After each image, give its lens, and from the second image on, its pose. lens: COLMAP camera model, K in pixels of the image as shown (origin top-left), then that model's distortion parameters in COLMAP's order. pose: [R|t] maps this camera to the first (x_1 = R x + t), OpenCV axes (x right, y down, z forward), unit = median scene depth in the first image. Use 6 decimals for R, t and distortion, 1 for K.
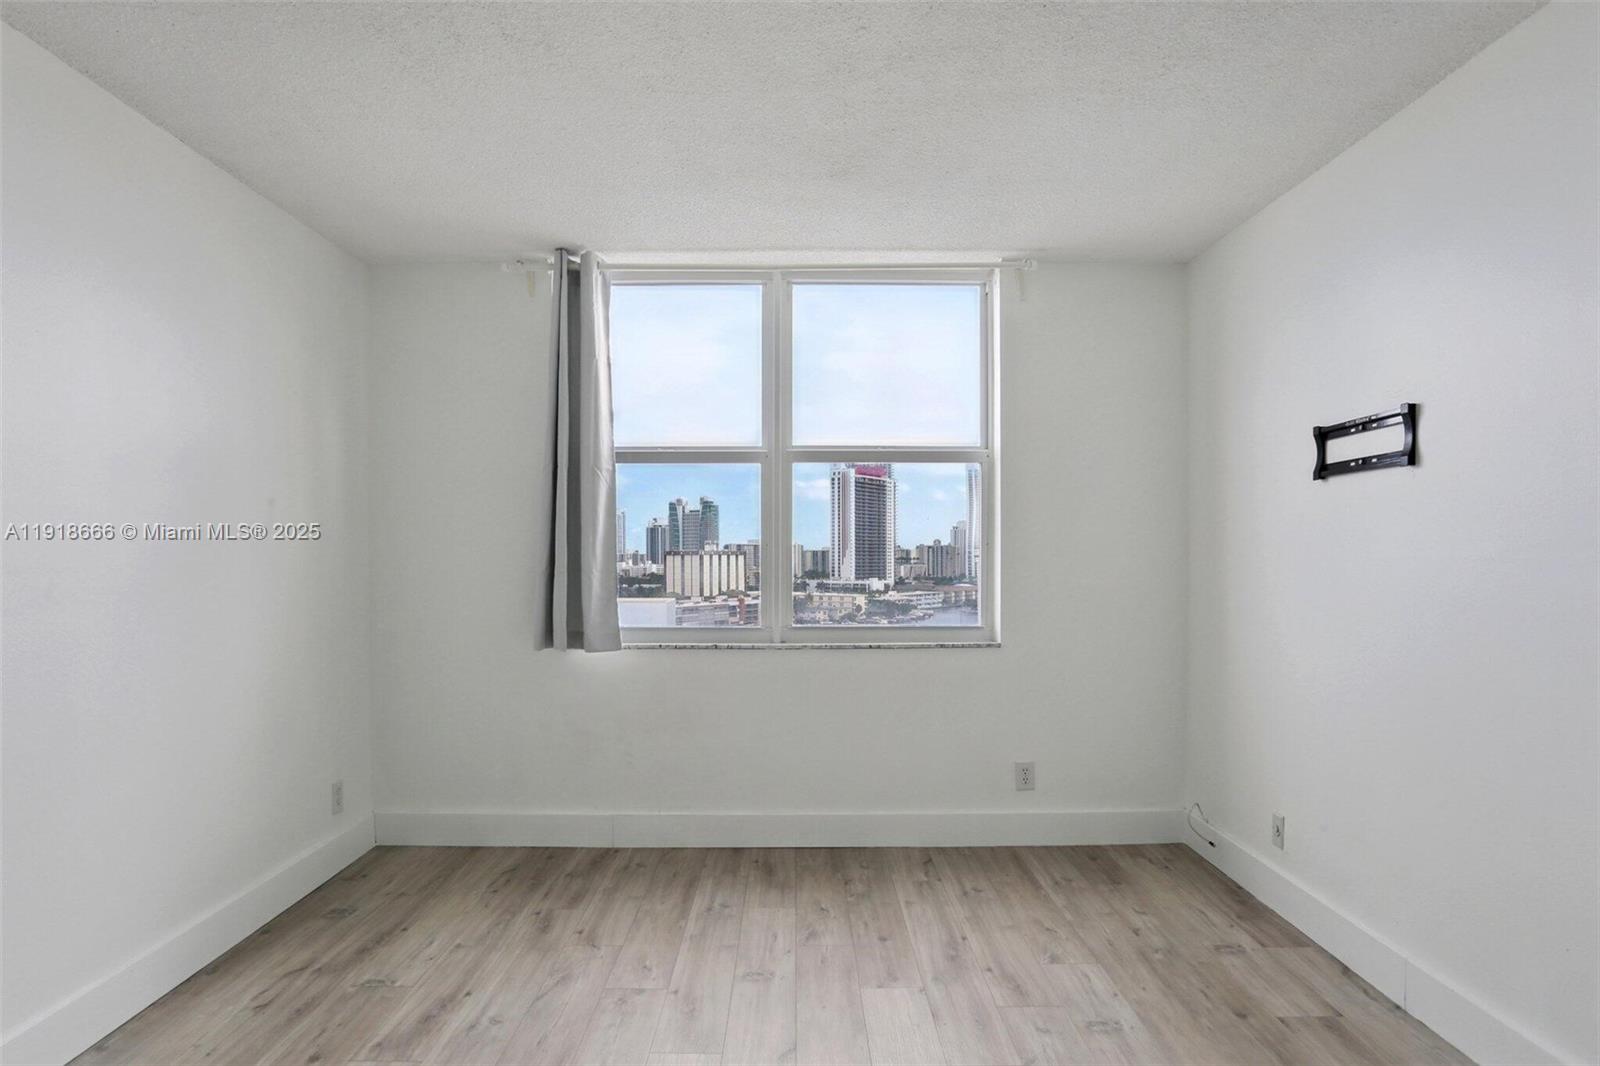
lens RADIAL K [[894.3, 0, 784.9], [0, 894.3, 573.6], [0, 0, 1]] dist [-0.038731, 0.035984]
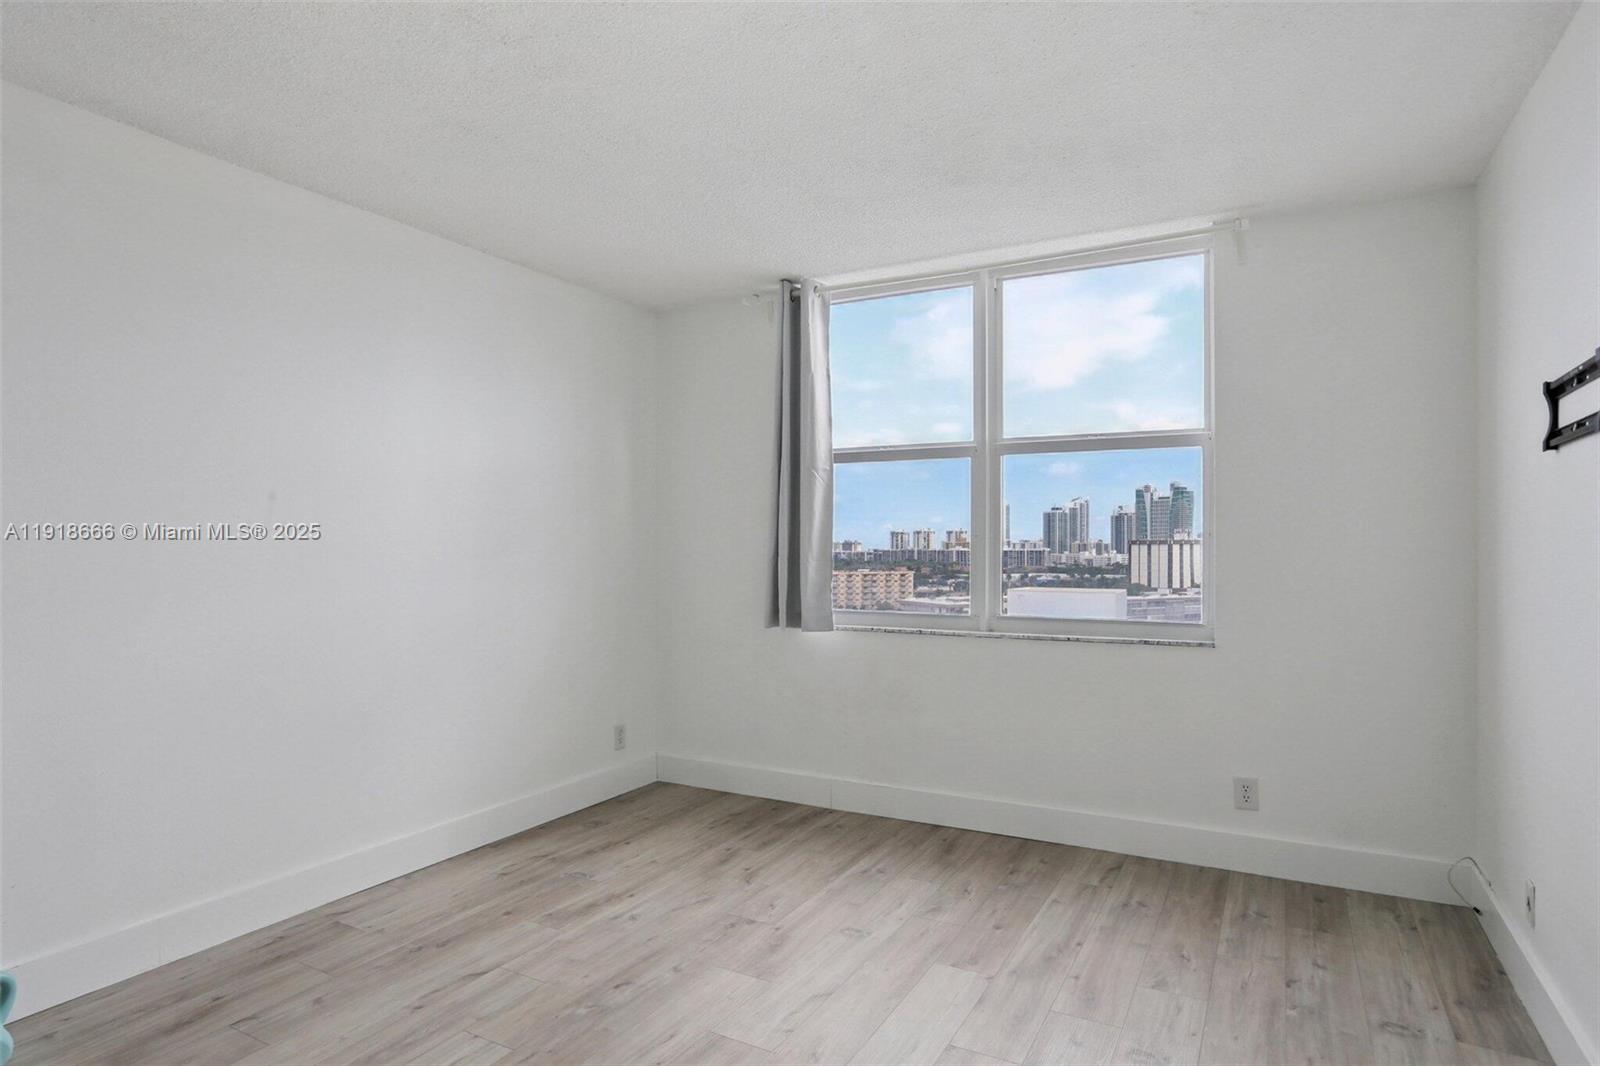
lens RADIAL K [[894.3, 0, 788.4], [0, 894.3, 533.3], [0, 0, 1]] dist [-0.038731, 0.035984]
pose [[0.874978, -0.004237, -0.484143, 0.312271], [-0.011655, 0.999488, -0.029810, -0.001027], [0.484022, 0.031726, 0.874481, -0.003438]]
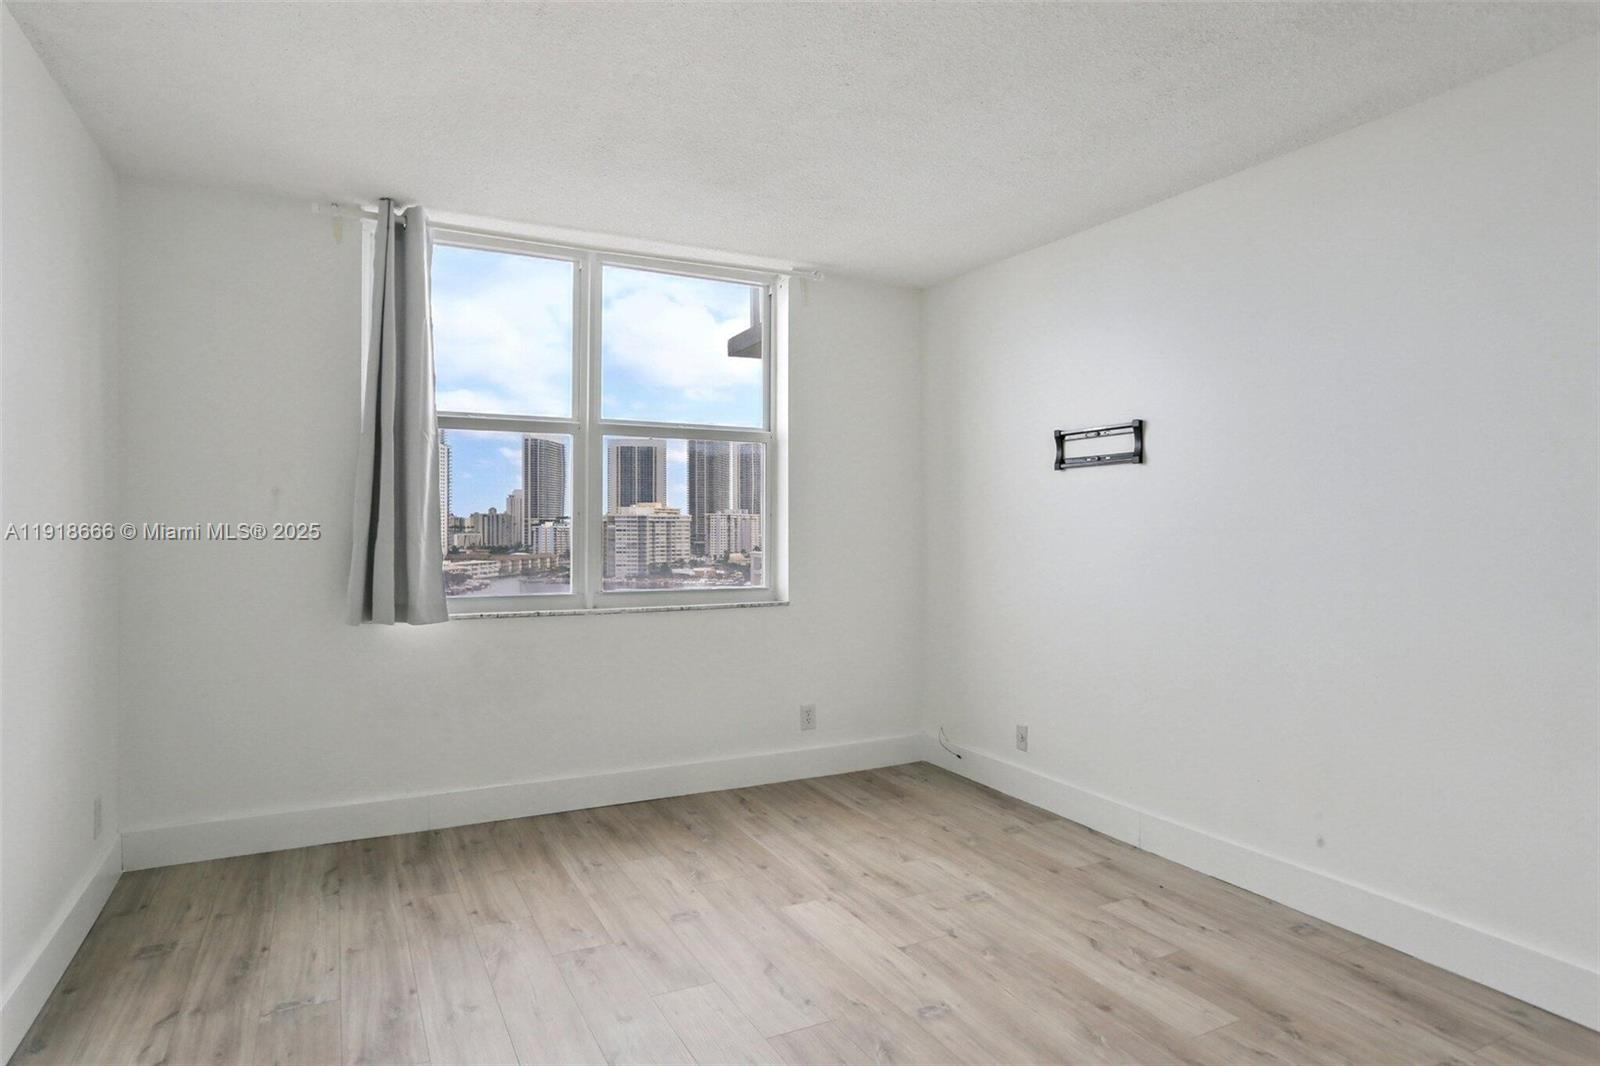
lens RADIAL K [[894.3, 0, 750.1], [0, 894.3, 511.3], [0, 0, 1]] dist [-0.038731, 0.035984]
pose [[0.898350, 0.010854, 0.439146, -0.318655], [0.004454, 0.999418, -0.033813, 0.001125], [-0.439257, 0.032332, 0.897779, -0.008319]]
